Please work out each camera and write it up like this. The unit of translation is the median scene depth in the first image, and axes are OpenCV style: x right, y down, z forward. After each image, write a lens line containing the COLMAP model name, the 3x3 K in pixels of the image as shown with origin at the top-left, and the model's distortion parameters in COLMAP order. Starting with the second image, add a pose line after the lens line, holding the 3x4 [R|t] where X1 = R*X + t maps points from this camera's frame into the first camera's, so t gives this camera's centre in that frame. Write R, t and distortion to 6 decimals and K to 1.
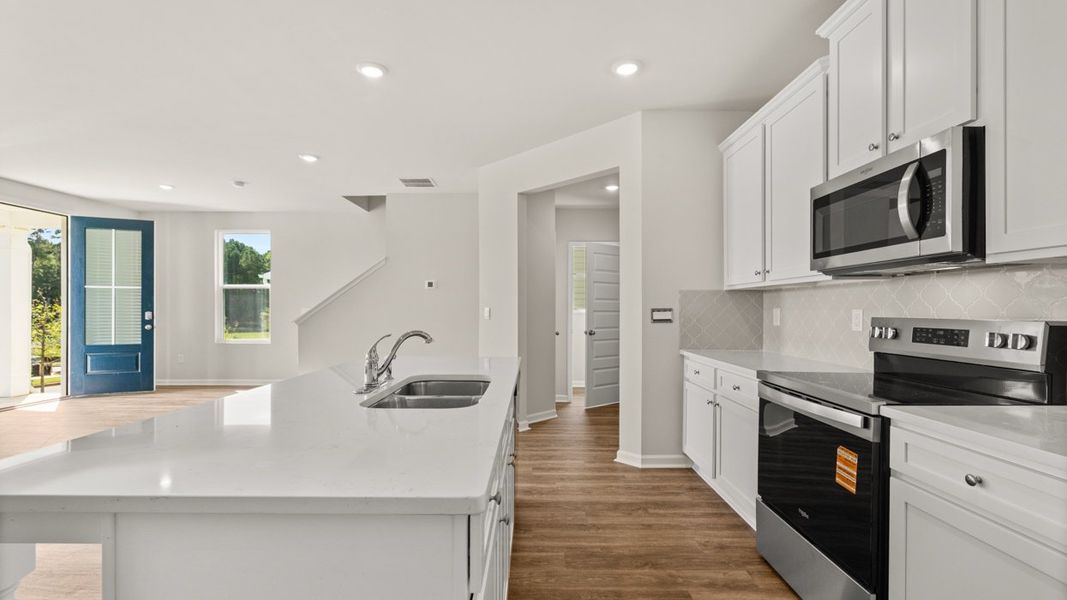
lens RADIAL K [[448.1, 0, 533.9], [0, 448.1, 310.0], [0, 0, 1]] dist [0.000537, -0.000320]
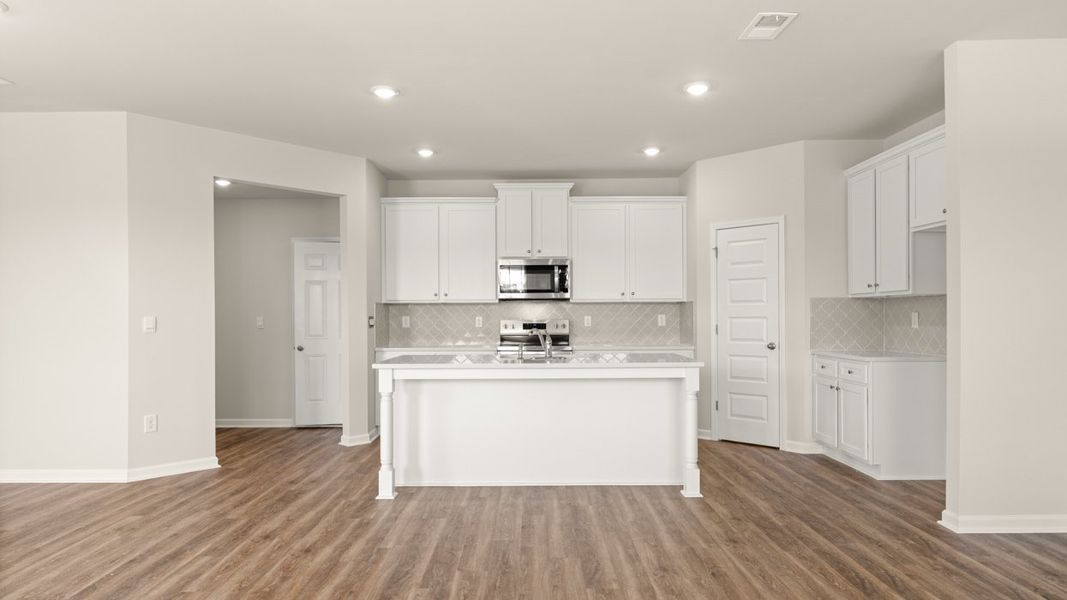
lens RADIAL K [[632.2, 0, 528.5], [0, 632.2, 317.5], [0, 0, 1]] dist [-0.001537, -0.000718]
pose [[0.008124, -0.004390, 0.999957, -1.555016], [0.006171, 0.999972, 0.004340, -0.005575], [-0.999948, 0.006135, 0.008151, 0.545085]]
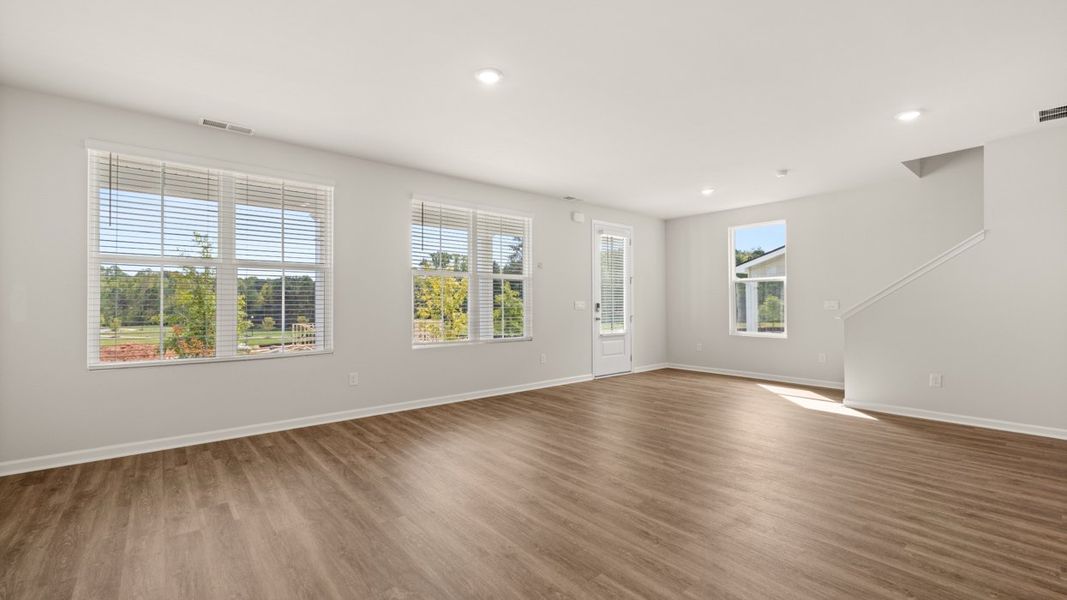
lens RADIAL K [[448.1, 0, 528.2], [0, 448.1, 295.8], [0, 0, 1]] dist [0.000537, -0.000320]
pose [[0.635628, -0.016687, -0.771815, -0.419571], [0.003768, 0.999822, -0.018513, 0.000529], [0.771986, 0.008859, 0.635578, -0.061469]]
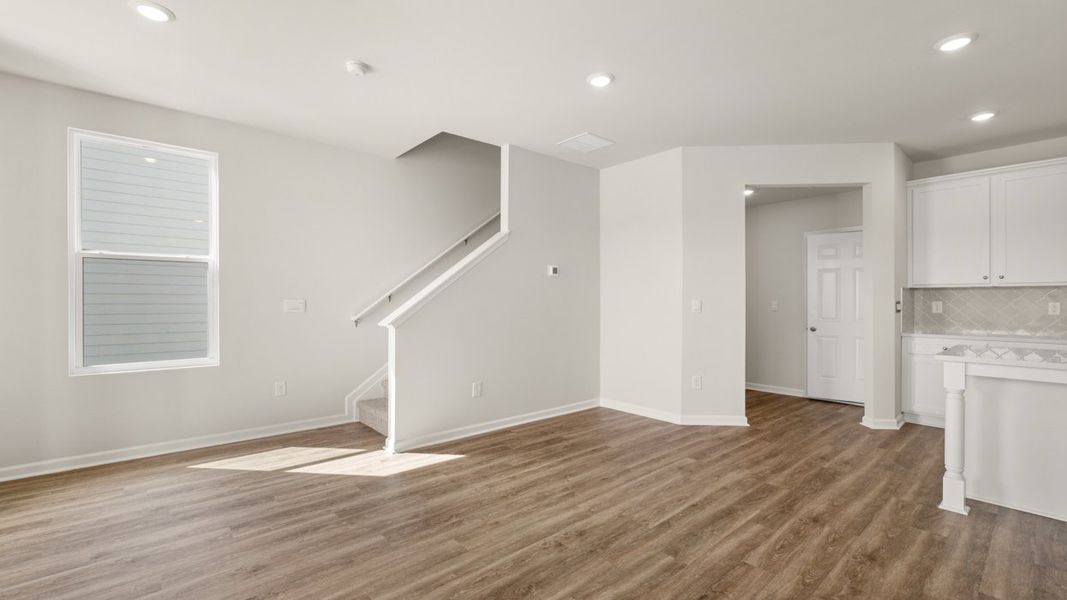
lens RADIAL K [[448.1, 0, 535.3], [0, 448.1, 299.6], [0, 0, 1]] dist [0.000537, -0.000320]
pose [[0.755945, 0.001869, 0.654632, -1.355457], [0.000321, 0.999995, -0.003225, -0.004024], [-0.654635, 0.002648, 0.755940, 0.727278]]
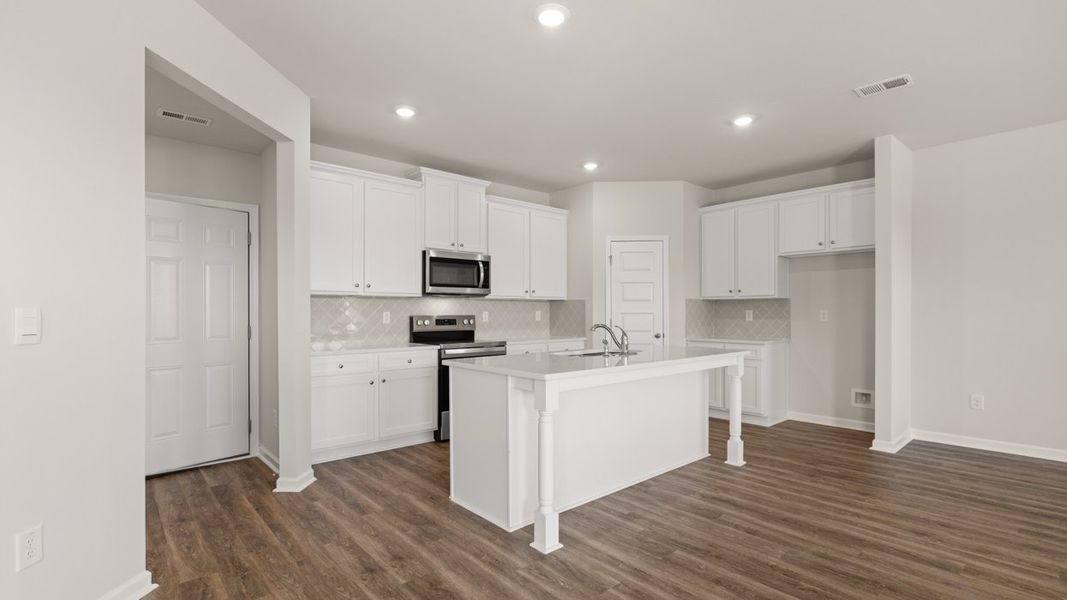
lens RADIAL K [[486.9, 0, 531.6], [0, 486.9, 312.6], [0, 0, 1]] dist [-0.004698, -0.000790]
pose [[-0.656733, -0.002536, 0.754119, -0.840663], [0.000347, 0.999993, 0.003666, -0.003445], [-0.754123, 0.002670, -0.656728, 1.343642]]
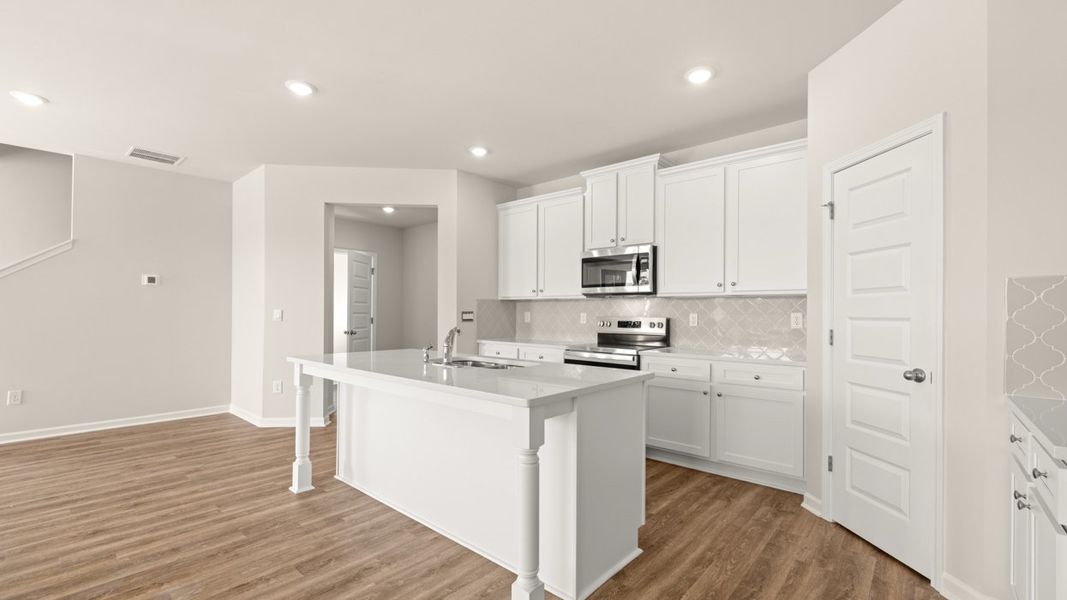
lens RADIAL K [[448.1, 0, 530.3], [0, 448.1, 311.7], [0, 0, 1]] dist [0.000537, -0.000320]
pose [[0.662223, 0.003535, 0.749298, -0.670200], [-0.004118, 0.999991, -0.001079, -0.002158], [-0.749295, -0.002371, 0.662232, -0.101675]]
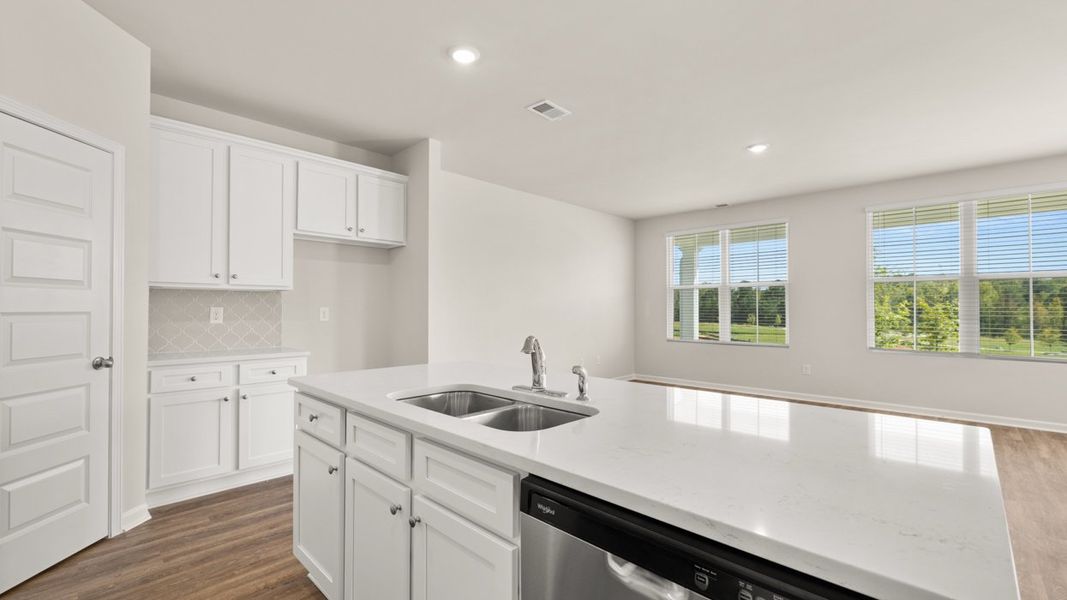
lens RADIAL K [[448.1, 0, 535.7], [0, 448.1, 302.0], [0, 0, 1]] dist [0.000537, -0.000320]
pose [[-0.693535, -0.014829, -0.720270, 0.176485], [-0.001984, 0.999824, -0.018674, 0.000863], [0.720420, -0.011522, -0.693442, 0.860056]]
